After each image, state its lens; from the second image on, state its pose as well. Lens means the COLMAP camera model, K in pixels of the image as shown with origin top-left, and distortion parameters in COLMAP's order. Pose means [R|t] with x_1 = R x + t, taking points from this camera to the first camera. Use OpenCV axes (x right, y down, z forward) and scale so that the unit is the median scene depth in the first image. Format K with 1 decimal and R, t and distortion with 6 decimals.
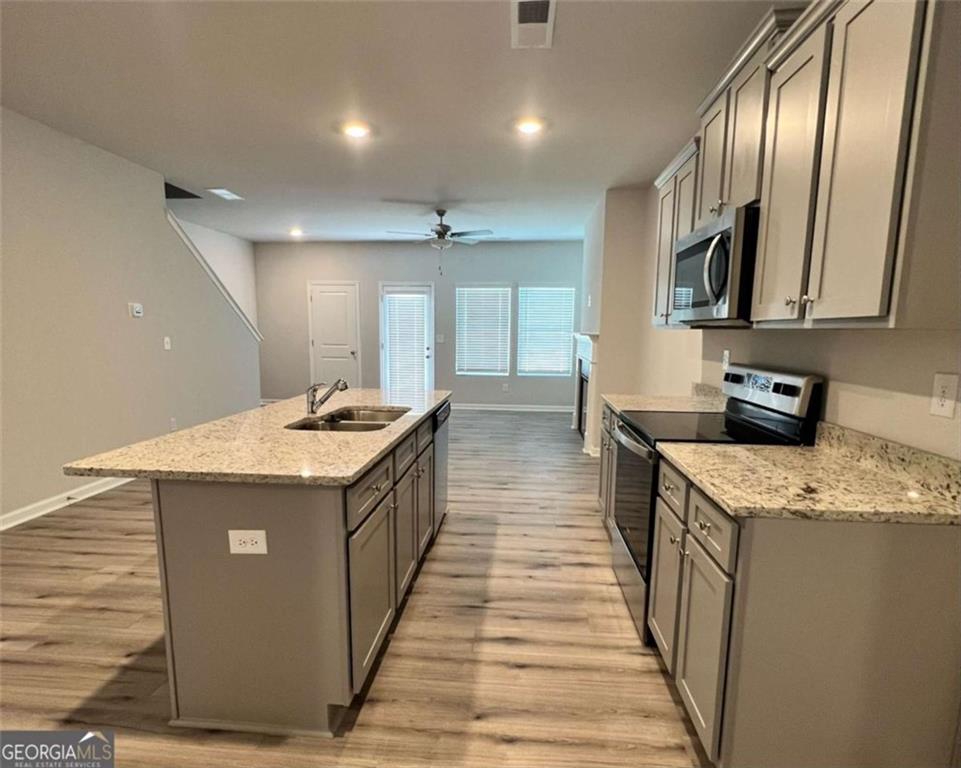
lens RADIAL K [[509.2, 0, 479.3], [0, 509.2, 402.4], [0, 0, 1]] dist [-0.001858, -0.000265]
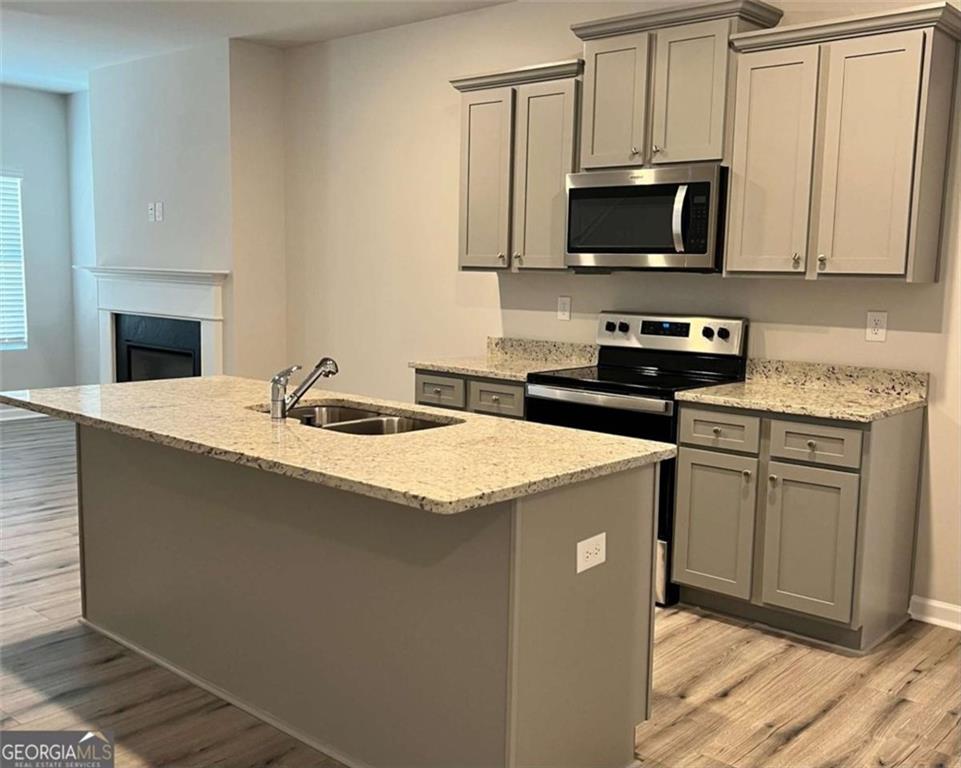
lens RADIAL K [[968.0, 0, 480.5], [0, 968.0, 384.0], [0, 0, 1]] dist [0.023619, 0.000355]
pose [[0.600254, -0.093681, 0.794304, -1.587348], [0.097874, 0.994256, 0.043300, -0.065571], [-0.793799, 0.051751, 0.605975, 0.183713]]
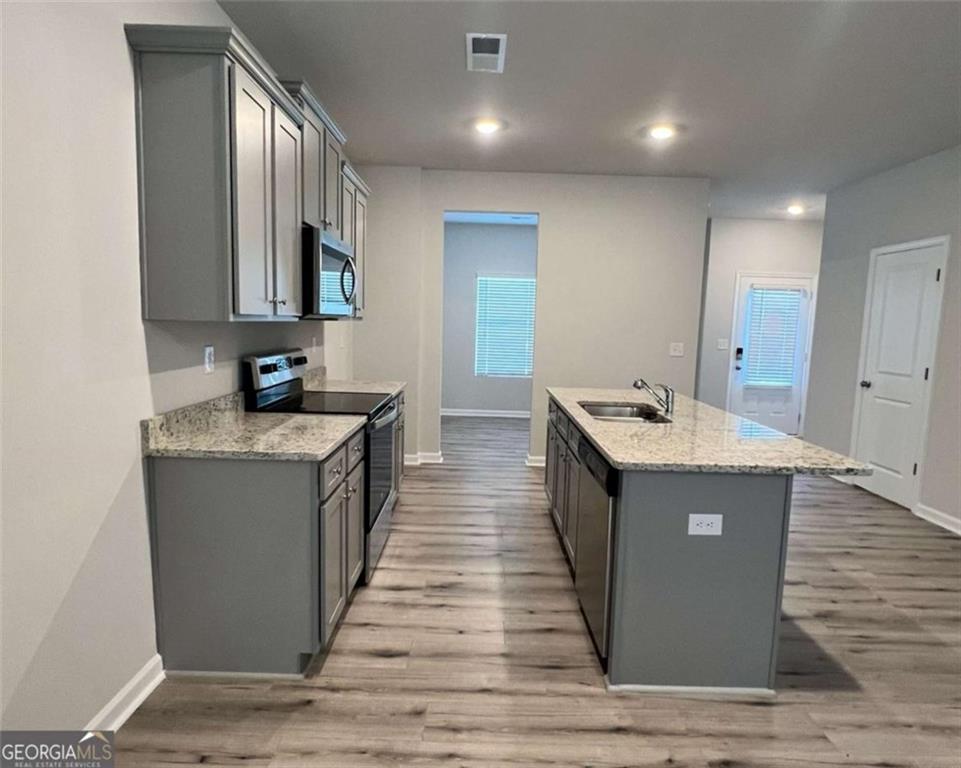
lens RADIAL K [[575.3, 0, 480.5], [0, 575.3, 384.0], [0, 0, 1]] dist [0.002480, -0.001531]
pose [[-0.995308, -0.031095, -0.091624, 0.275085], [-0.053195, 0.966856, 0.249721, -0.475277], [0.080822, 0.253424, -0.963973, 3.138443]]
